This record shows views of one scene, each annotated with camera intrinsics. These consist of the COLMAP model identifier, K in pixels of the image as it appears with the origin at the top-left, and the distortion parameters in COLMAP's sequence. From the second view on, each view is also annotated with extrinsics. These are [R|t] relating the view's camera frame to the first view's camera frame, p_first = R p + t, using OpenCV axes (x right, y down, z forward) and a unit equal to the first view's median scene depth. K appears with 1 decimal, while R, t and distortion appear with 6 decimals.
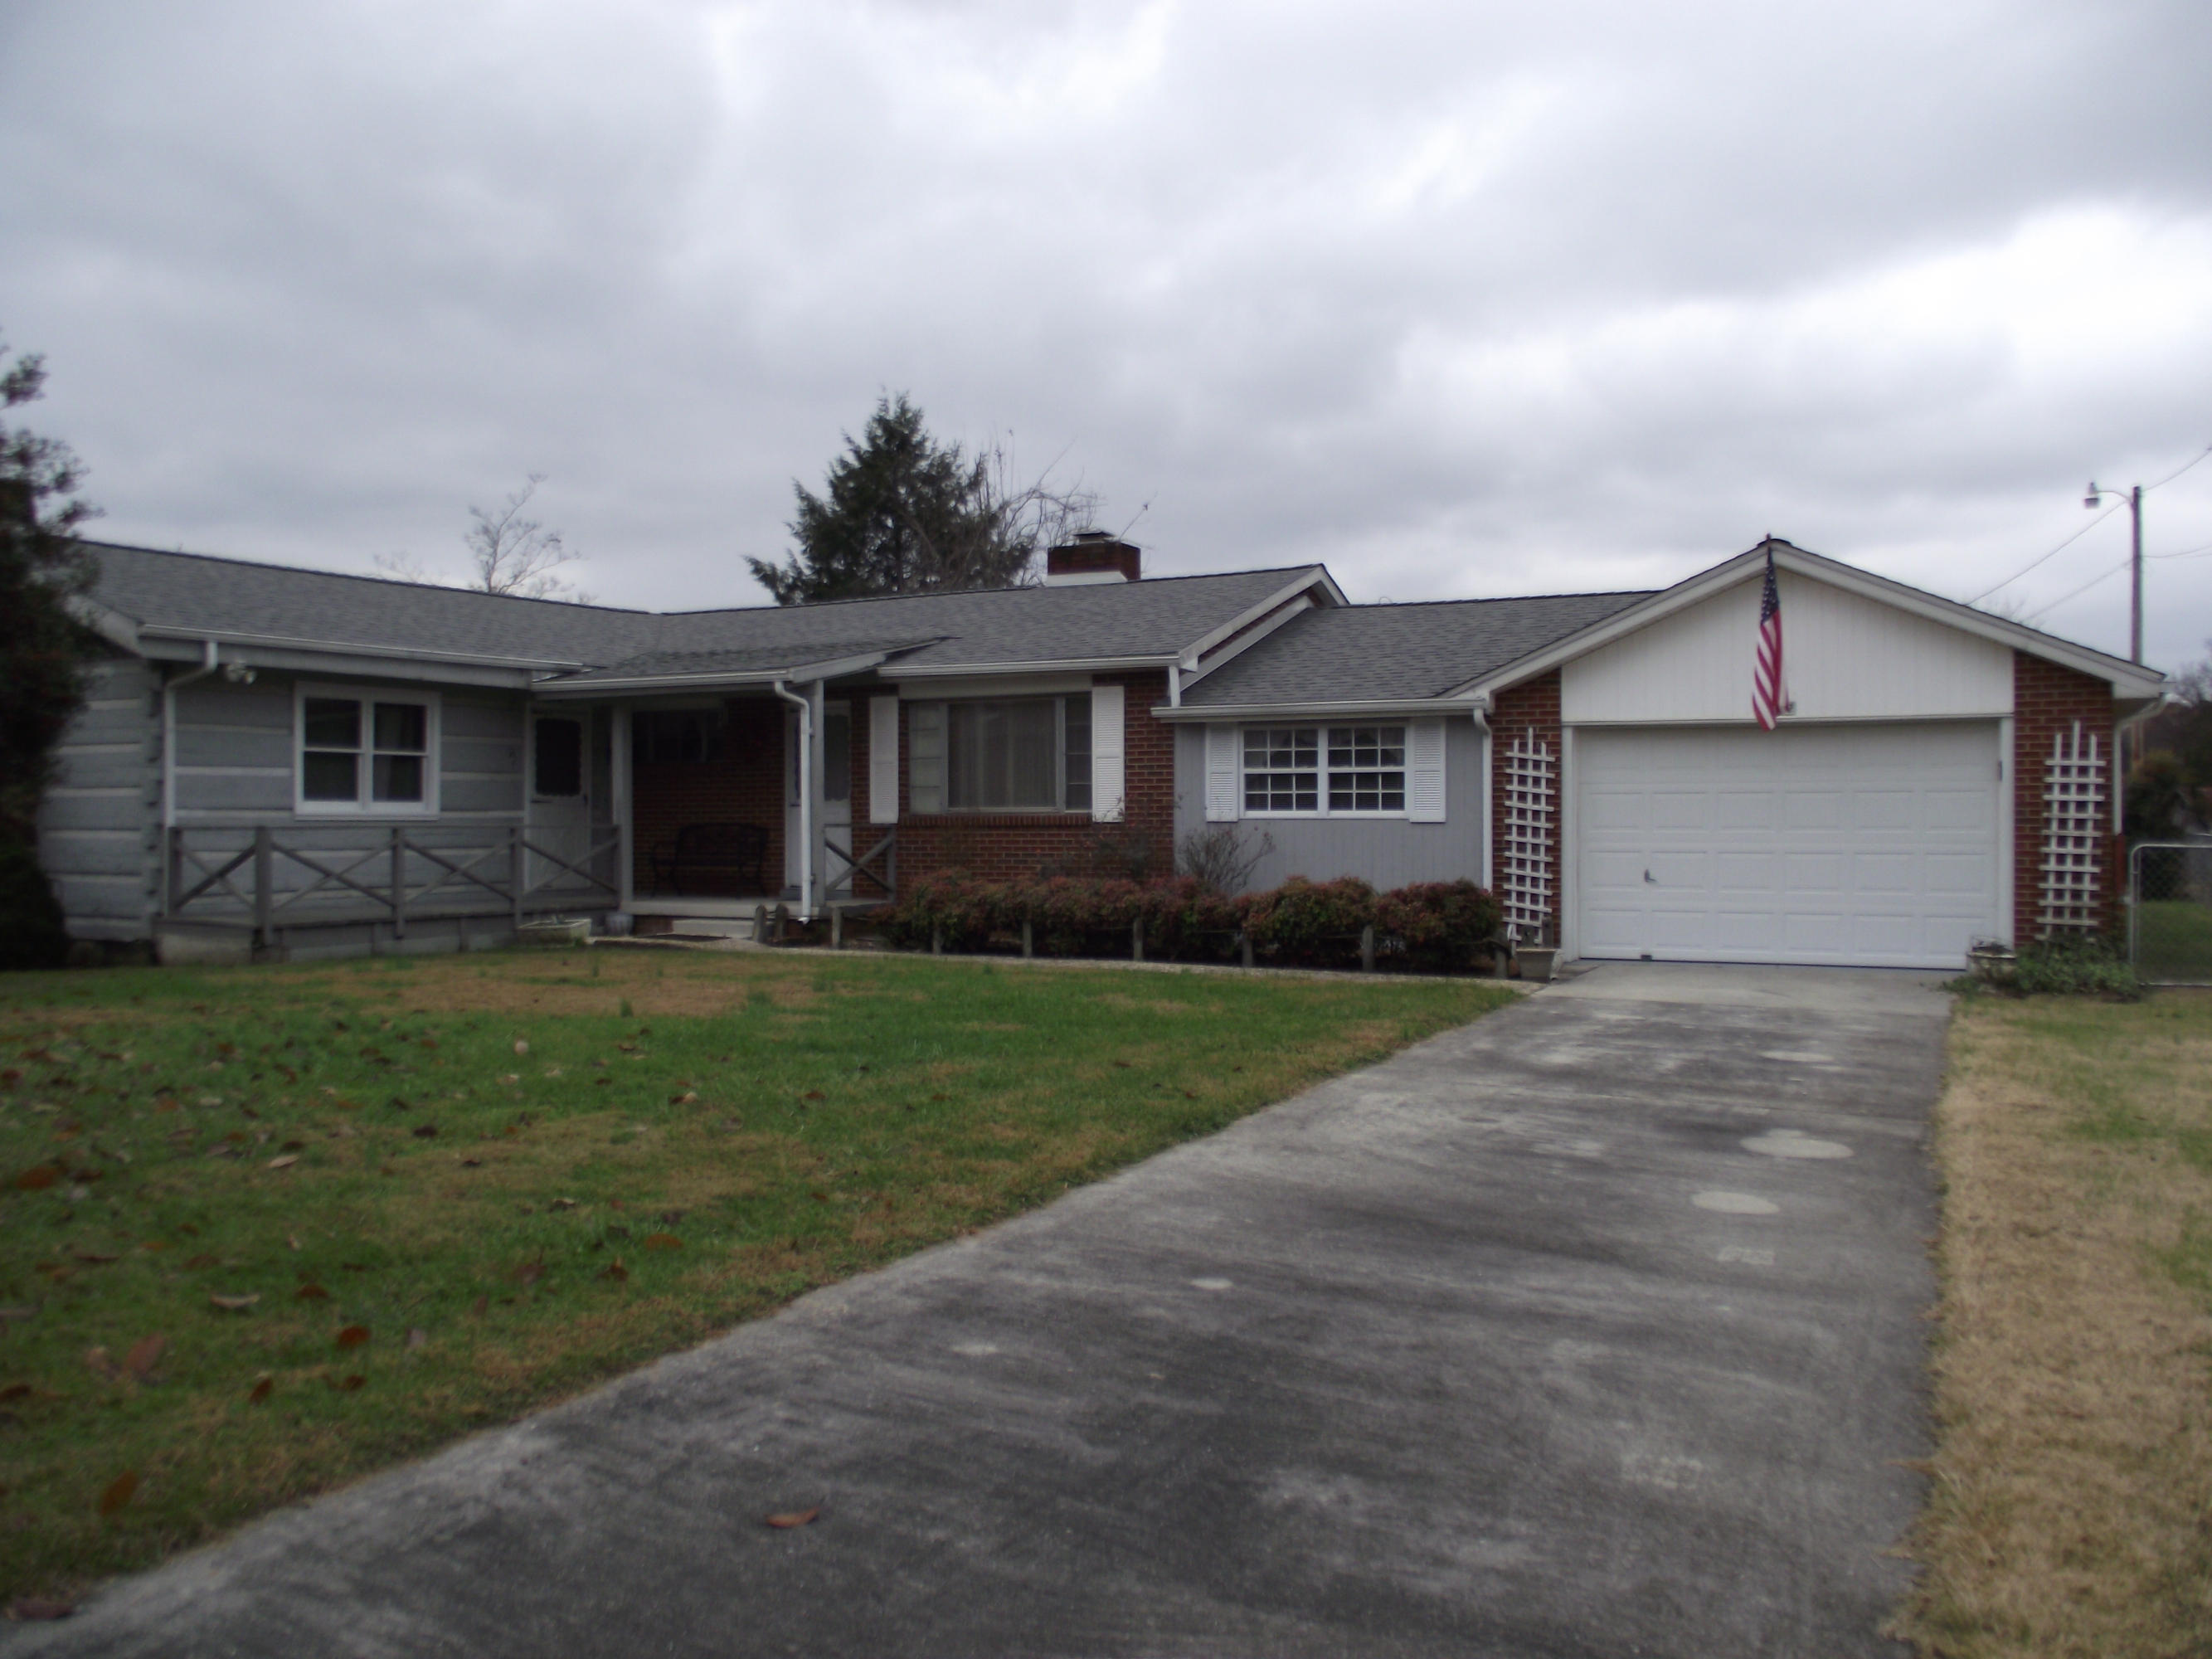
lens RADIAL K [[1744.2, 0, 1197.5], [0, 1744.2, 789.9], [0, 0, 1]] dist [-0.072176, 0.034206]
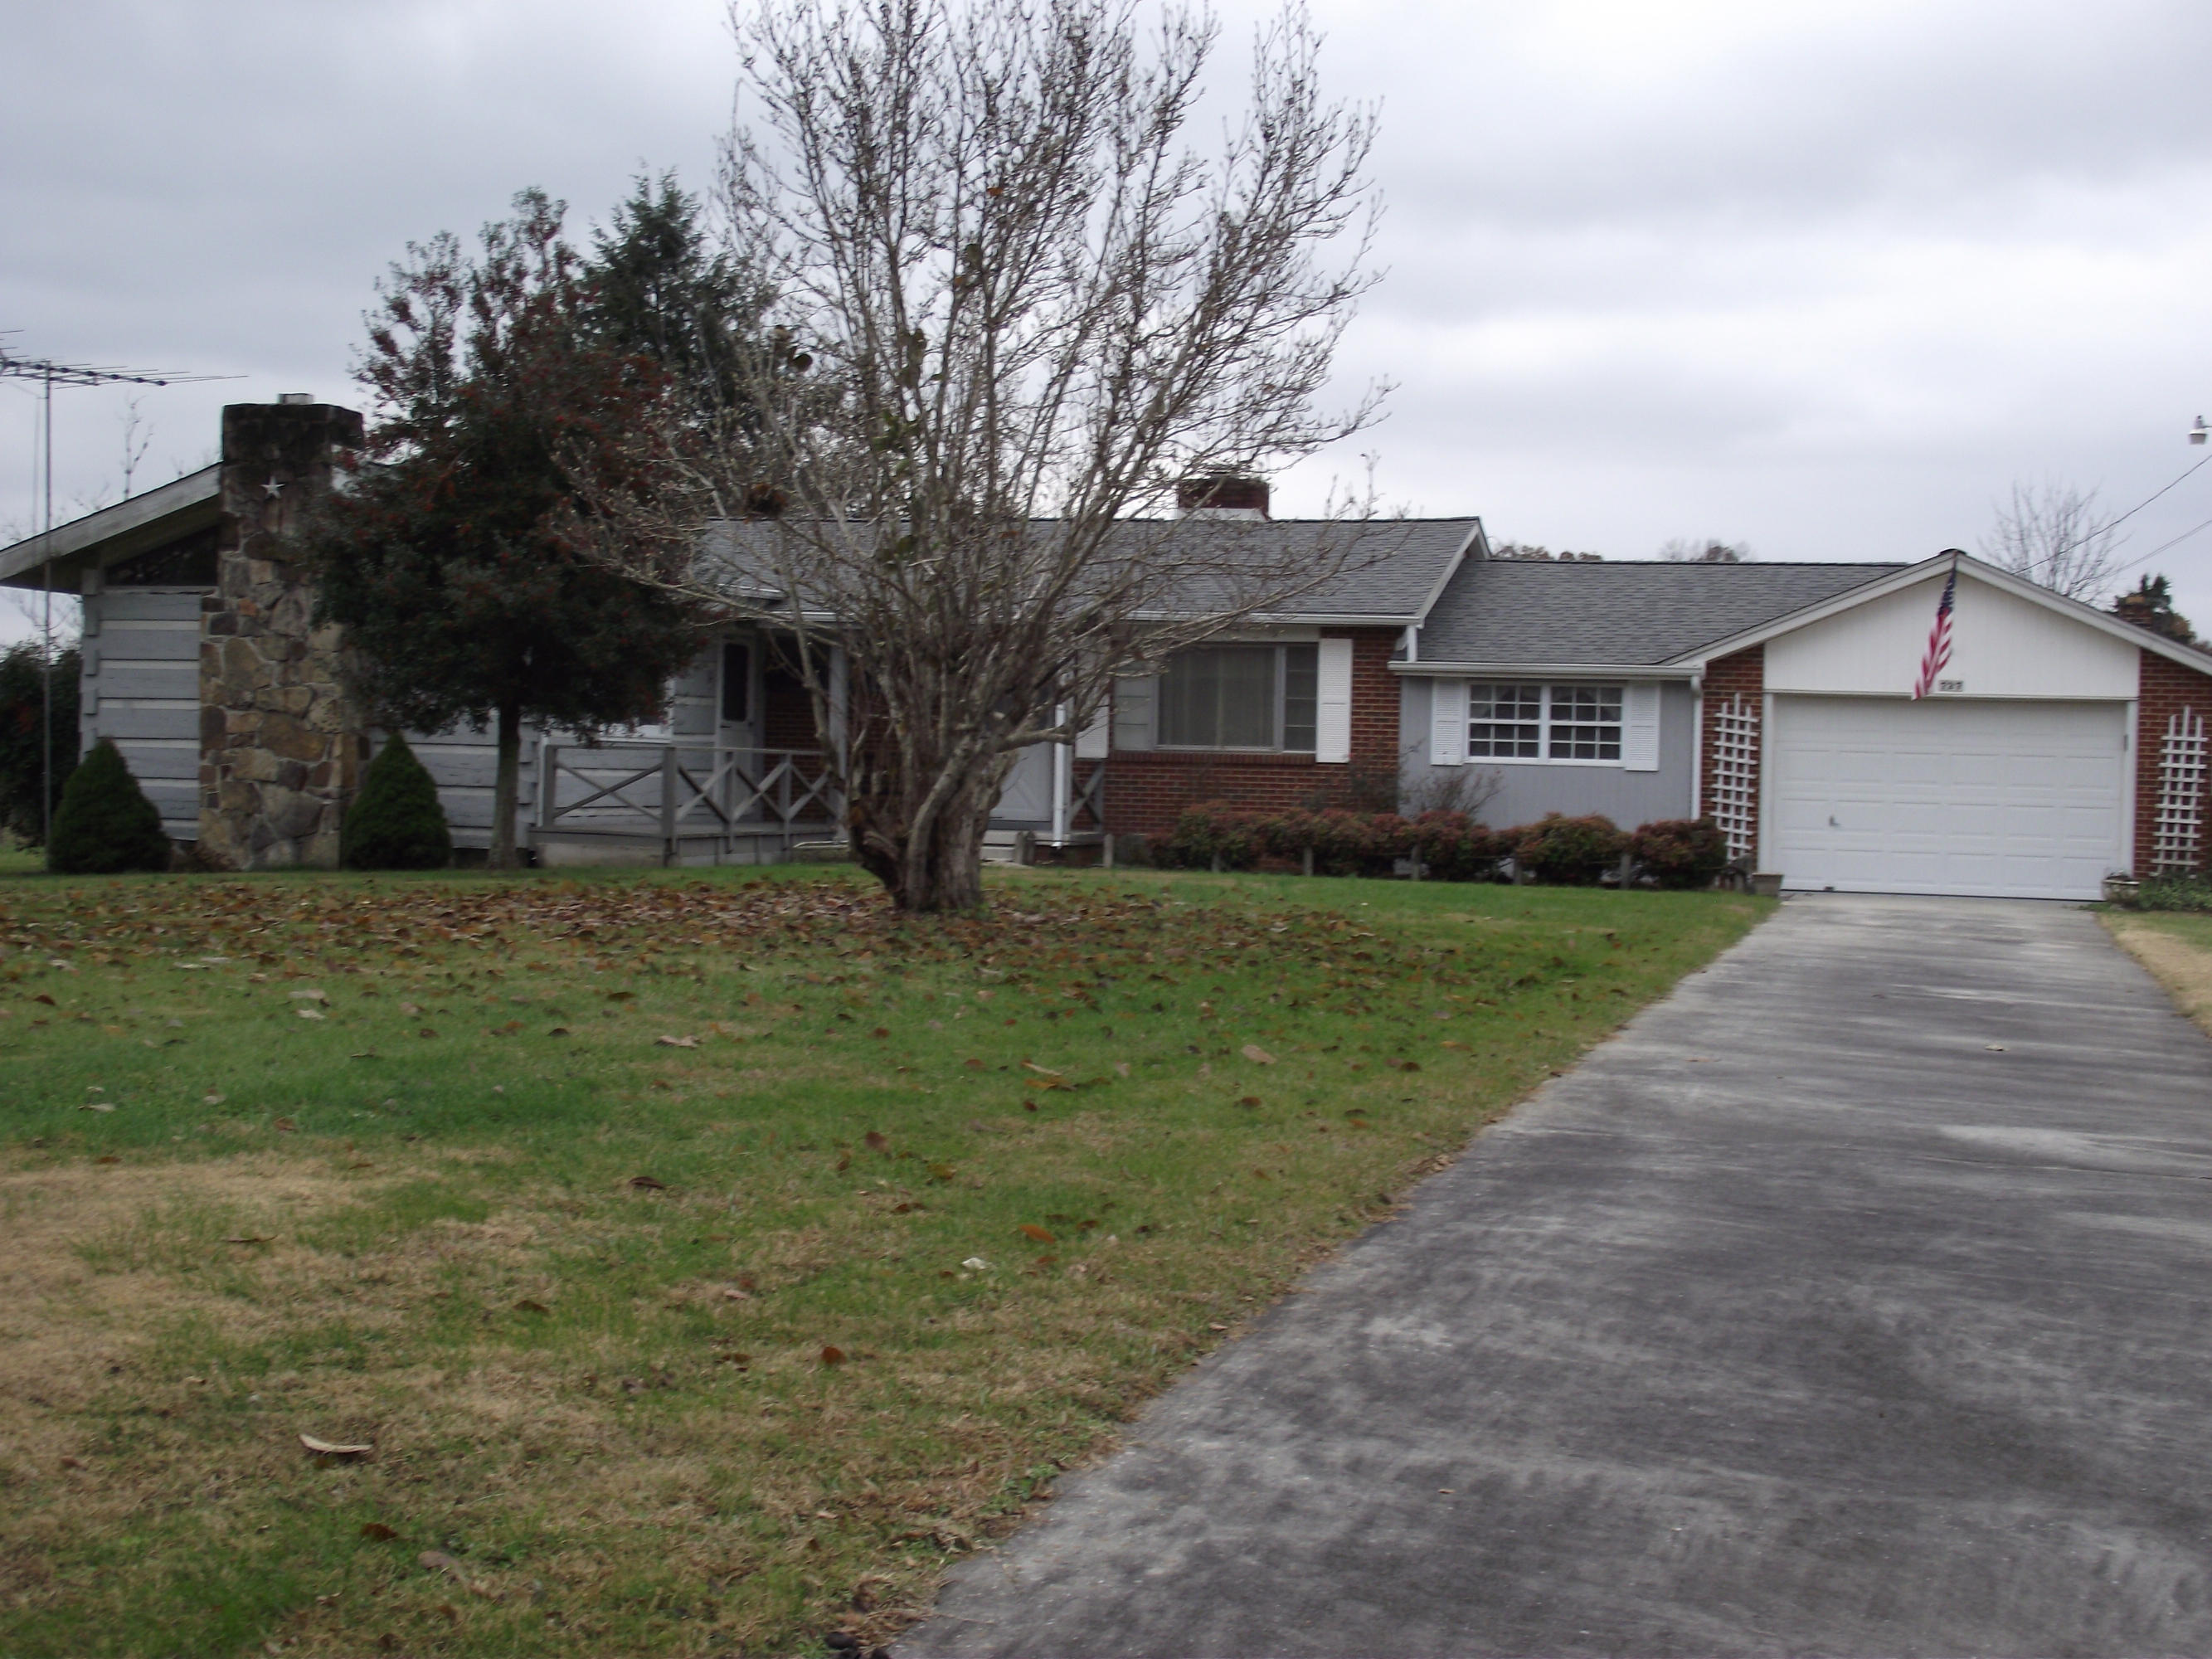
lens RADIAL K [[3155.3, 0, 1117.3], [0, 3155.3, 757.2], [0, 0, 1]] dist [0.065260, 0.000000]
pose [[0.984569, 0.028027, 0.172737, -0.562720], [-0.030379, 0.999478, 0.010987, -0.003069], [-0.172339, -0.016065, 0.984907, -0.988913]]
